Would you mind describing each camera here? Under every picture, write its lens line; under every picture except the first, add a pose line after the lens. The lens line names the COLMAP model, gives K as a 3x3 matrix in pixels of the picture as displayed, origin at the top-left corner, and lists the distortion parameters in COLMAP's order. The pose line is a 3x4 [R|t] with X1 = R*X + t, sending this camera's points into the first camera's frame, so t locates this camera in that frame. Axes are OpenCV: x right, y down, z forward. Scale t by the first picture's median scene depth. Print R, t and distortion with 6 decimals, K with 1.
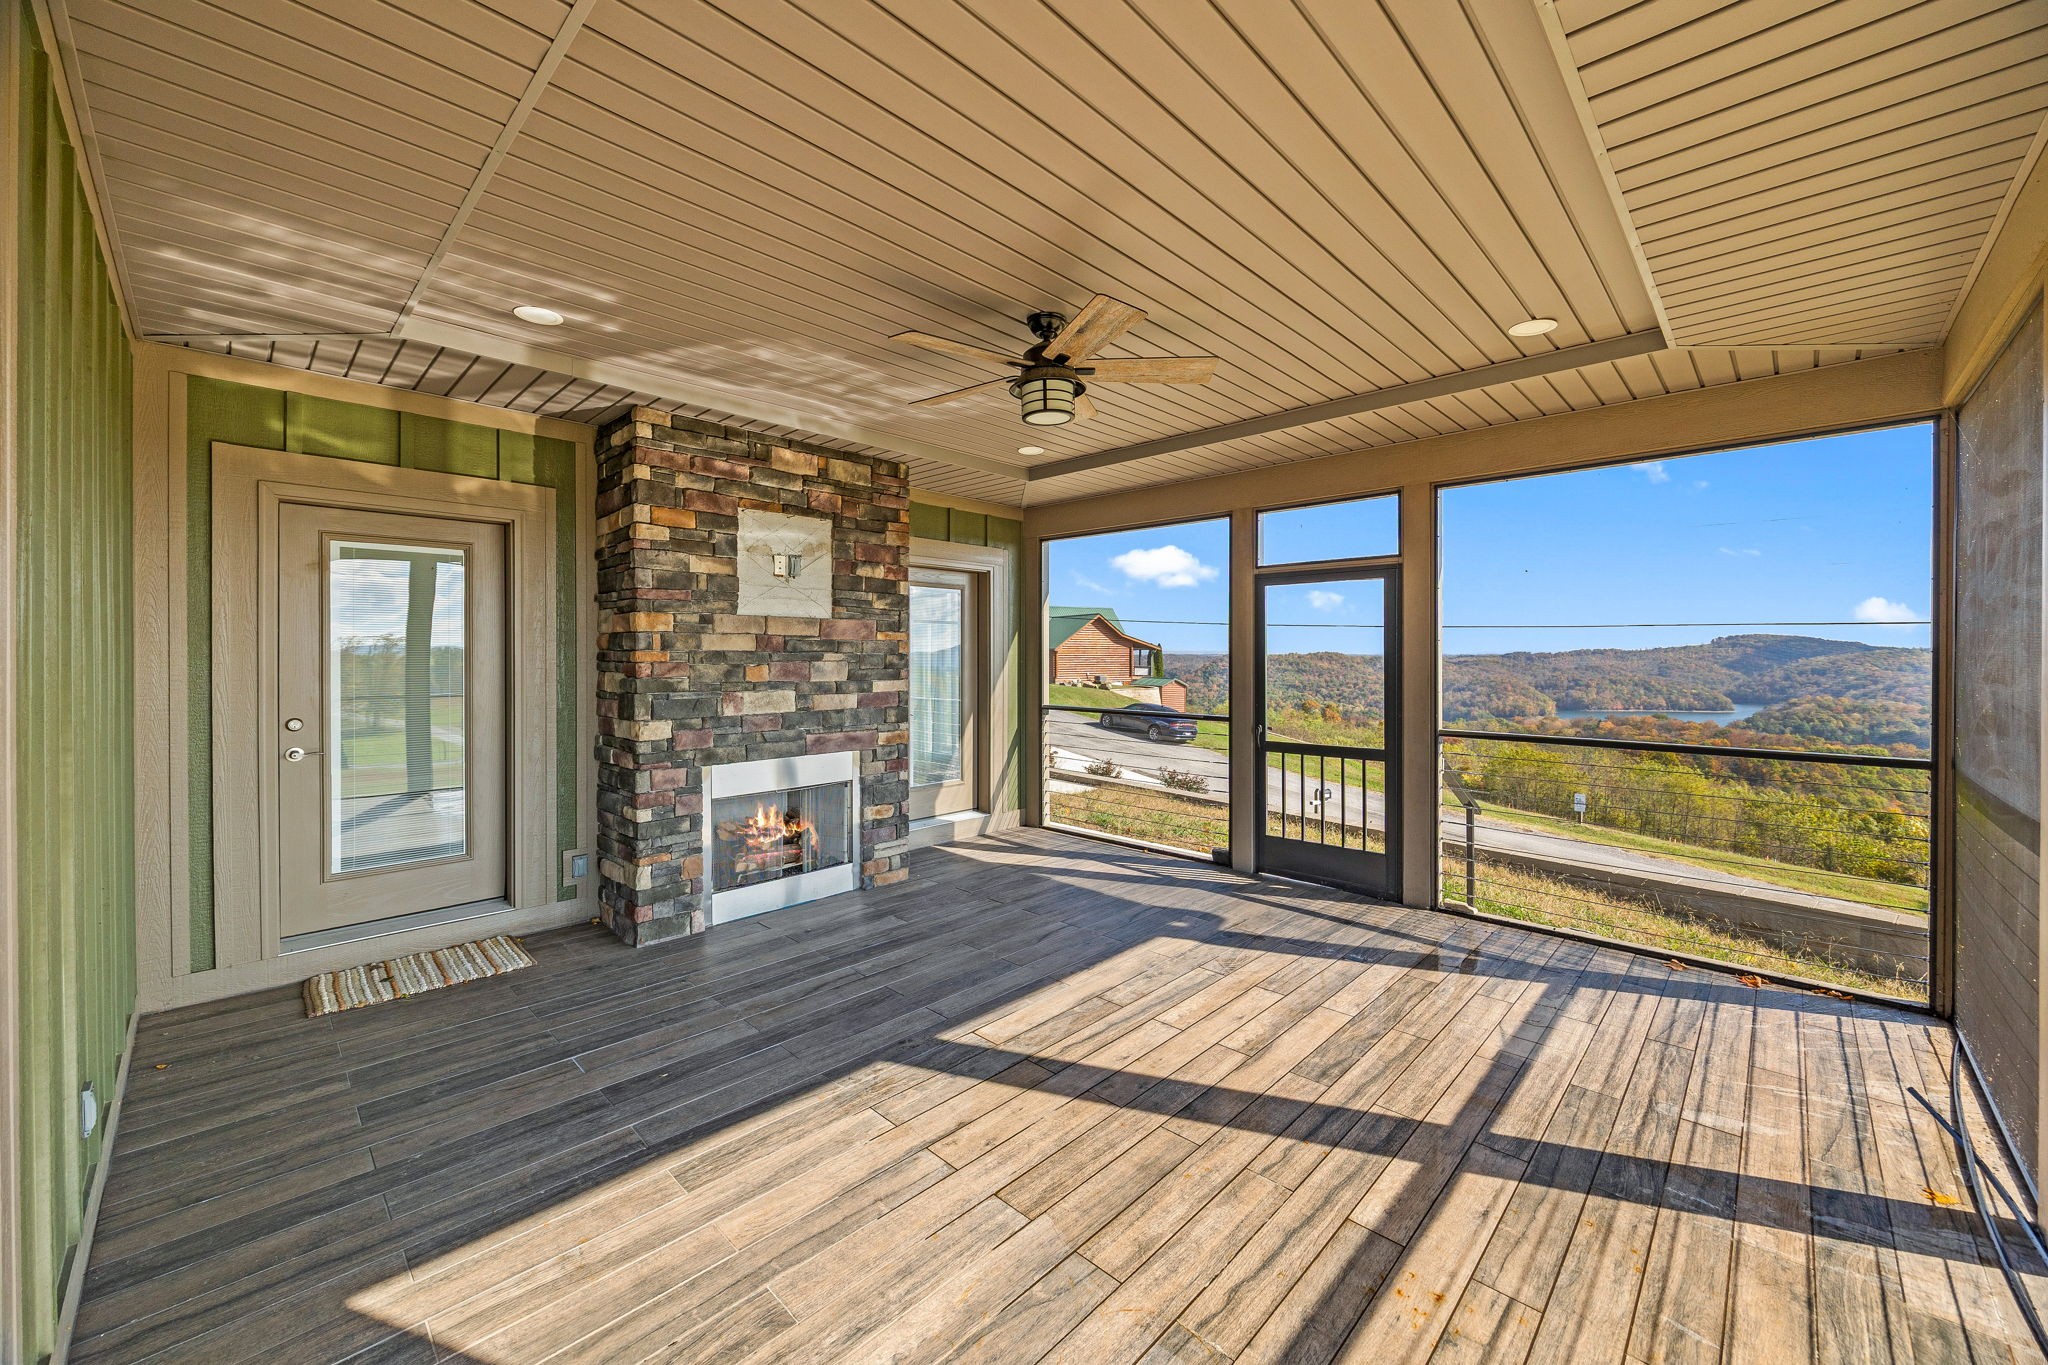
lens RADIAL K [[781.8, 0, 1028.0], [0, 781.8, 651.1], [0, 0, 1]] dist [-0.000727, -0.000019]
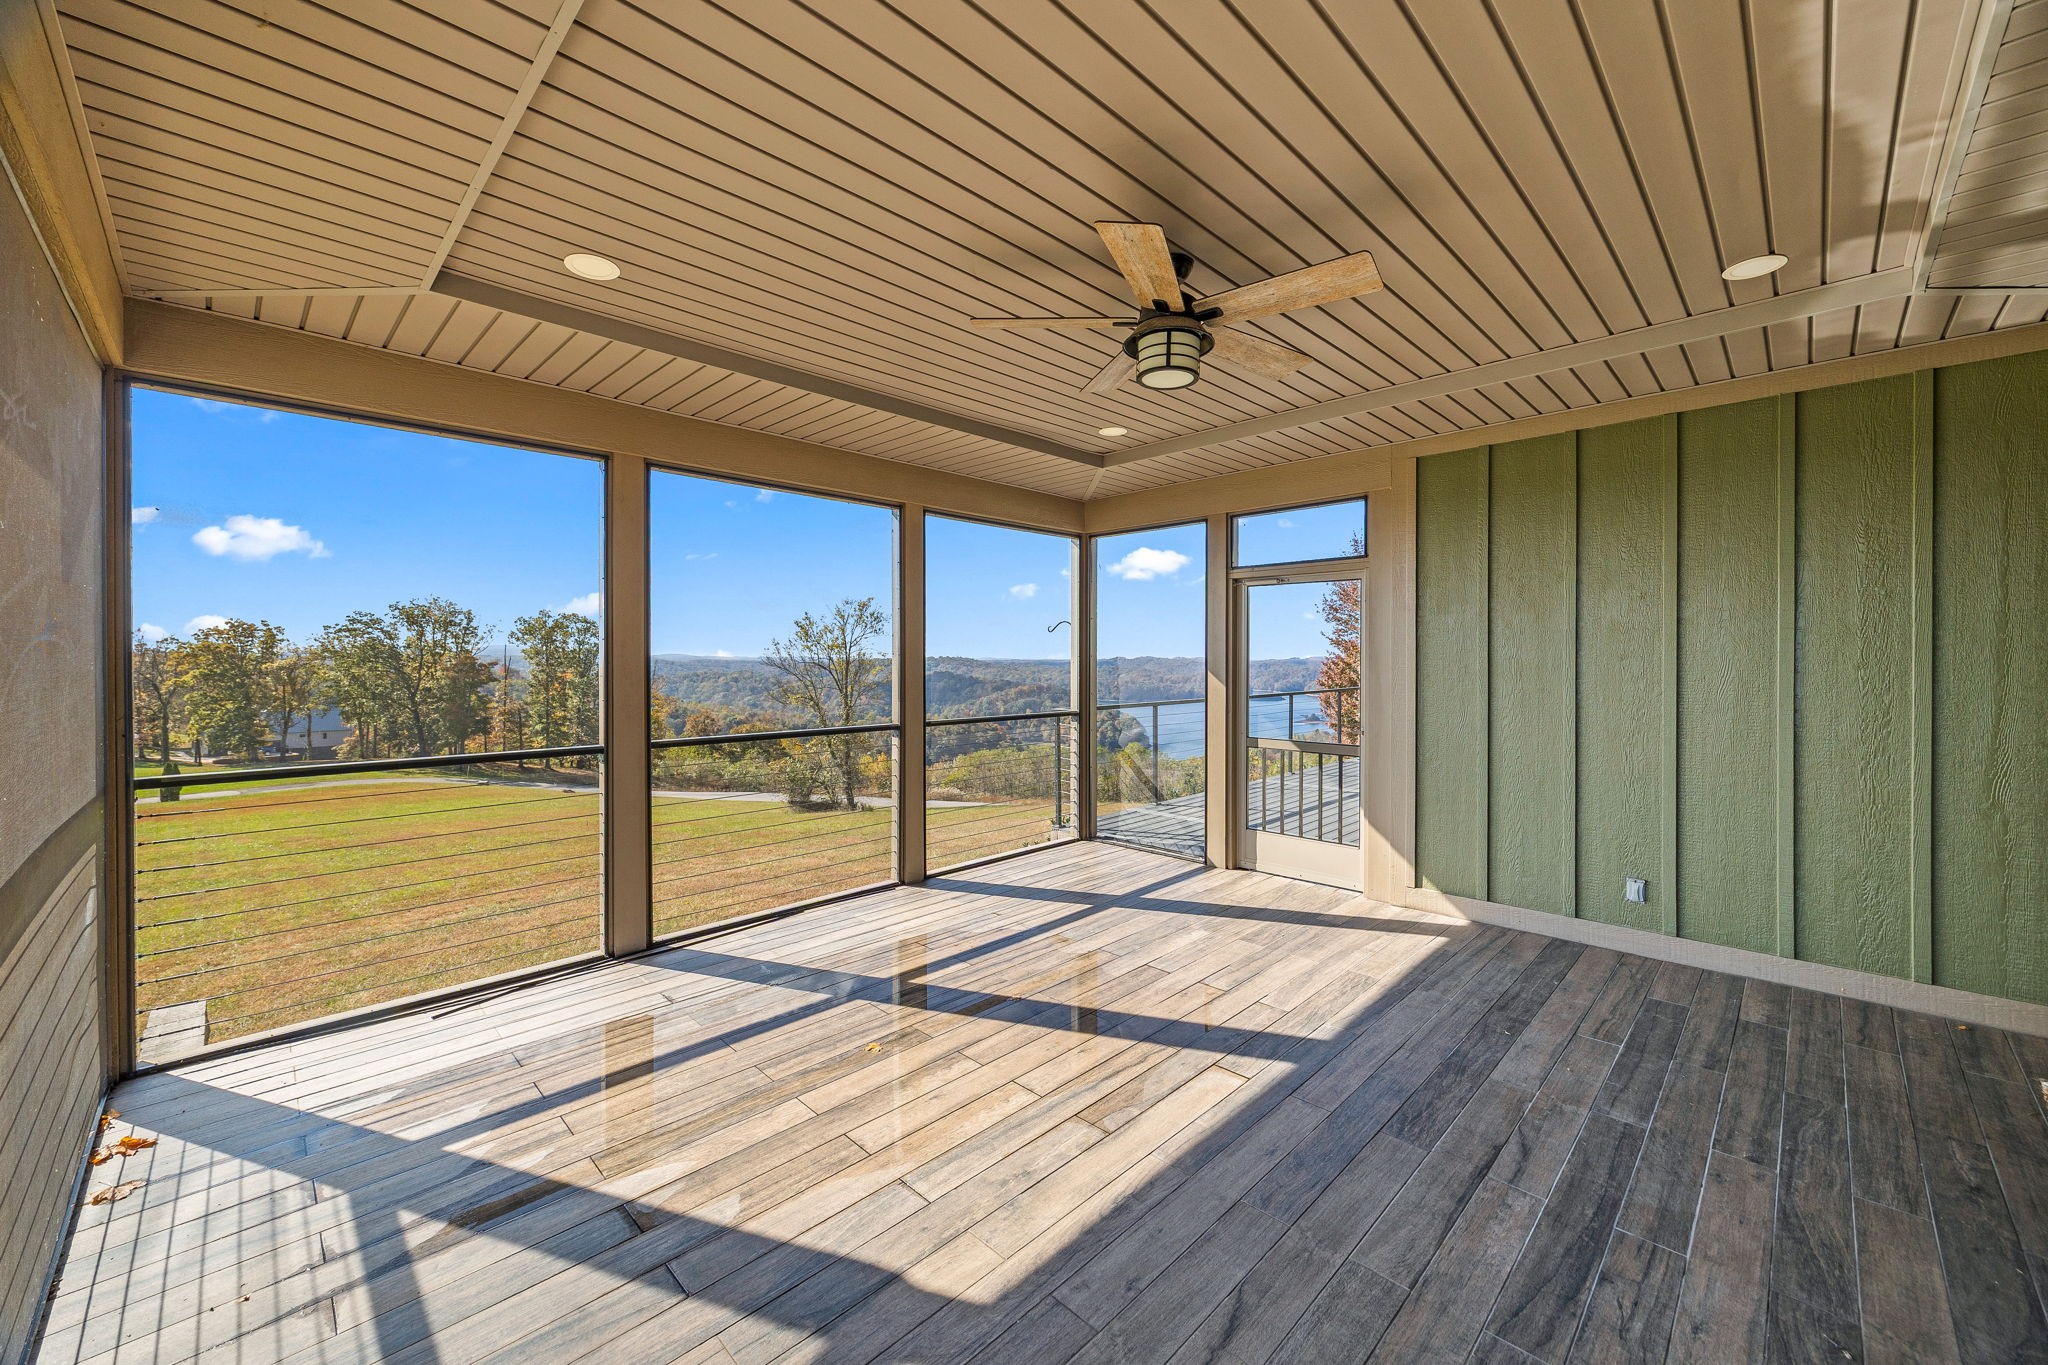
lens RADIAL K [[783.6, 0, 1027.2], [0, 783.6, 669.3], [0, 0, 1]] dist [-0.000984, 0.000066]
pose [[-0.999856, 0.004712, 0.016278, 0.163286], [0.004922, 0.999905, 0.012891, 0.007604], [-0.016216, 0.012969, -0.999784, 1.862025]]
